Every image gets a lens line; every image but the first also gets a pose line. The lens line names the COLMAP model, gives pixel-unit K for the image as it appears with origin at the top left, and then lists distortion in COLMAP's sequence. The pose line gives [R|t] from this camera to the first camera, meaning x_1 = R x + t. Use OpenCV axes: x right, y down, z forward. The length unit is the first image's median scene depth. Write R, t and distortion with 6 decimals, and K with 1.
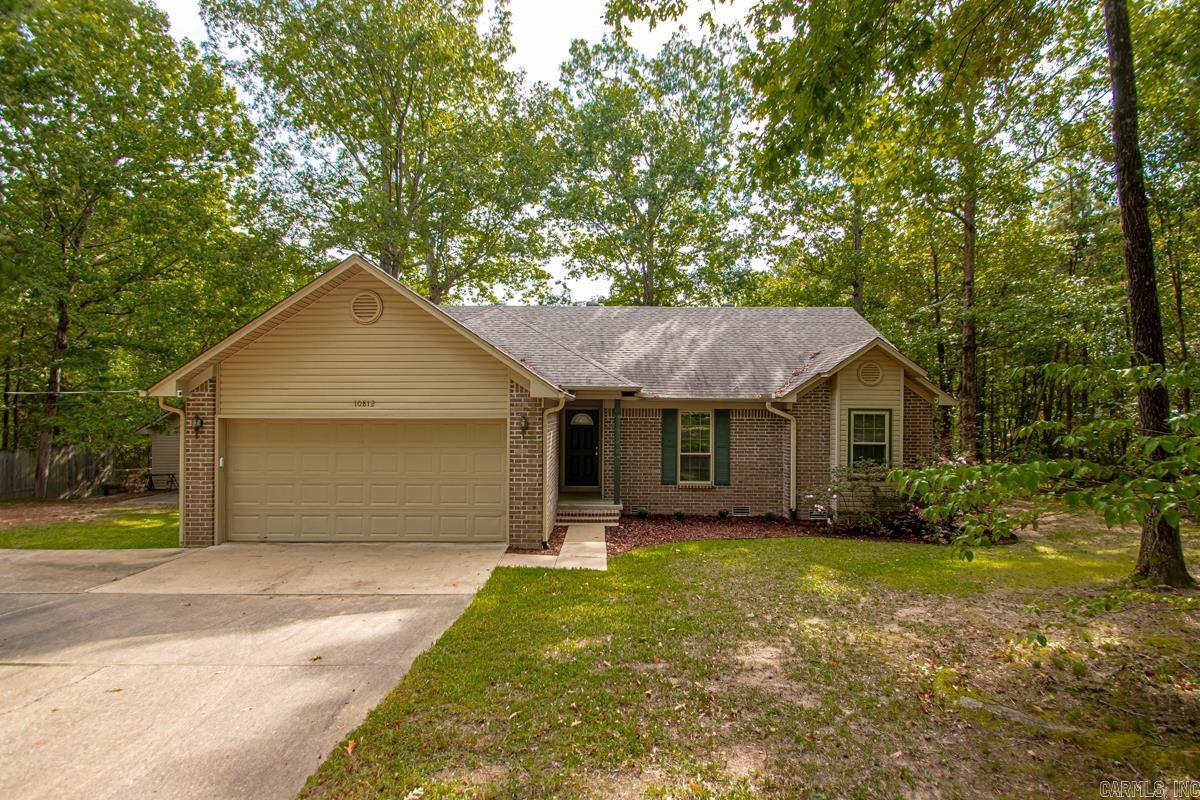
lens RADIAL K [[556.5, 0, 602.5], [0, 556.5, 398.5], [0, 0, 1]] dist [0.014573, -0.016455]
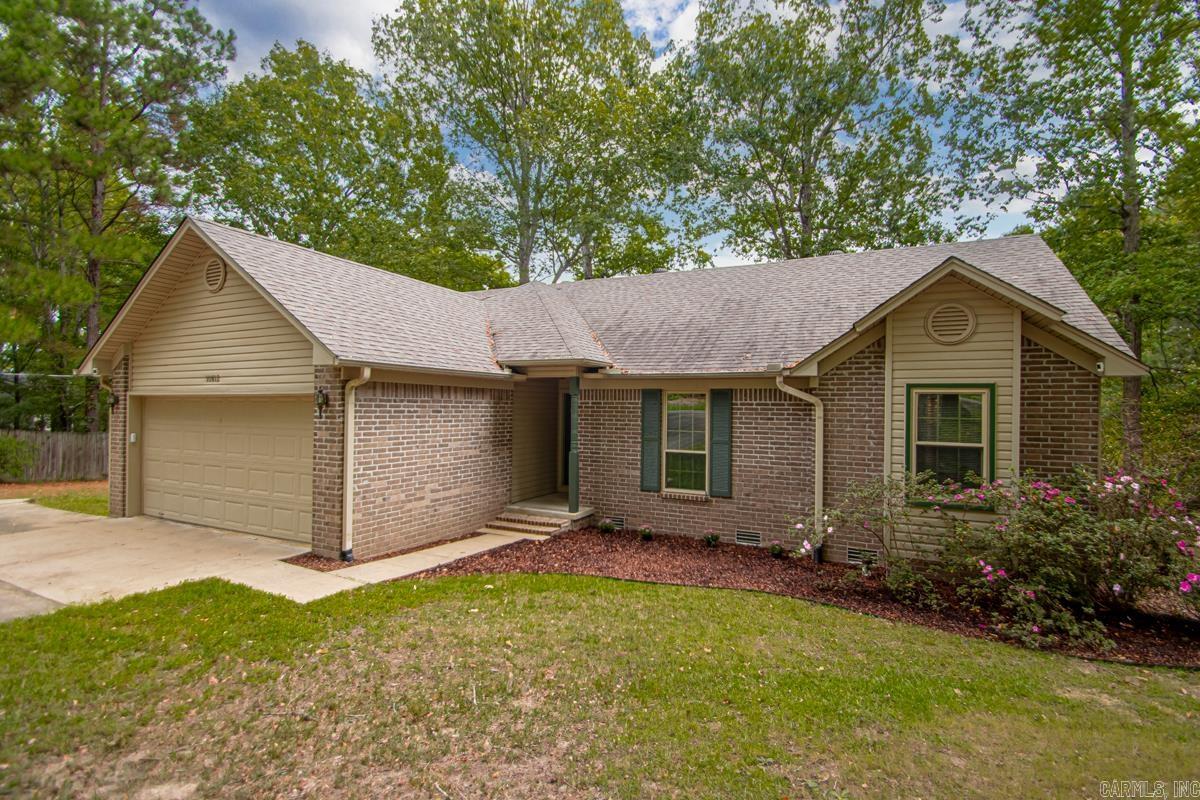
lens RADIAL K [[556.5, 0, 601.5], [0, 556.5, 399.5], [0, 0, 1]] dist [0.014573, -0.016455]
pose [[0.903167, -0.001336, -0.429286, 0.400985], [0.002952, 0.999991, 0.003099, 0.031434], [0.429278, -0.004066, 0.903163, 0.323819]]
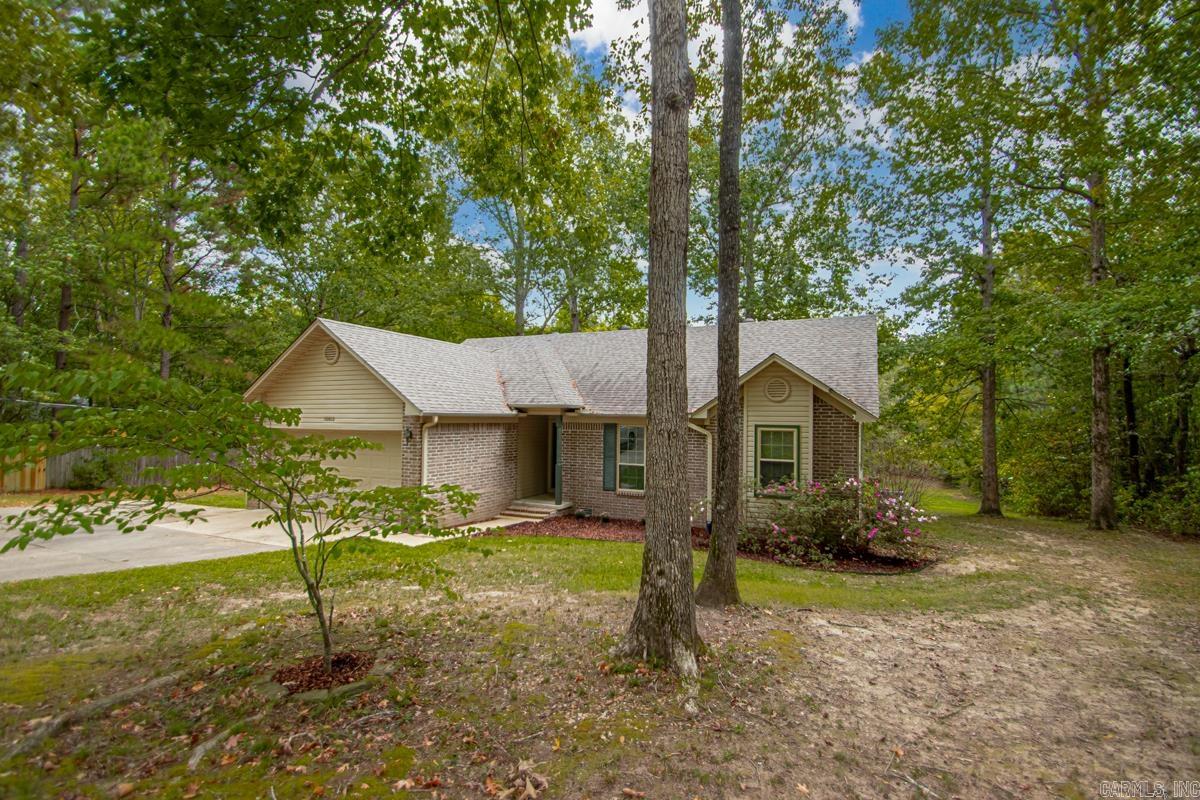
lens RADIAL K [[556.5, 0, 605.9], [0, 556.5, 403.5], [0, 0, 1]] dist [0.014573, -0.016455]
pose [[0.914185, -0.005265, -0.405263, 0.600796], [0.002708, 0.999973, -0.006883, -0.014200], [0.405288, 0.005195, 0.914174, -0.026268]]
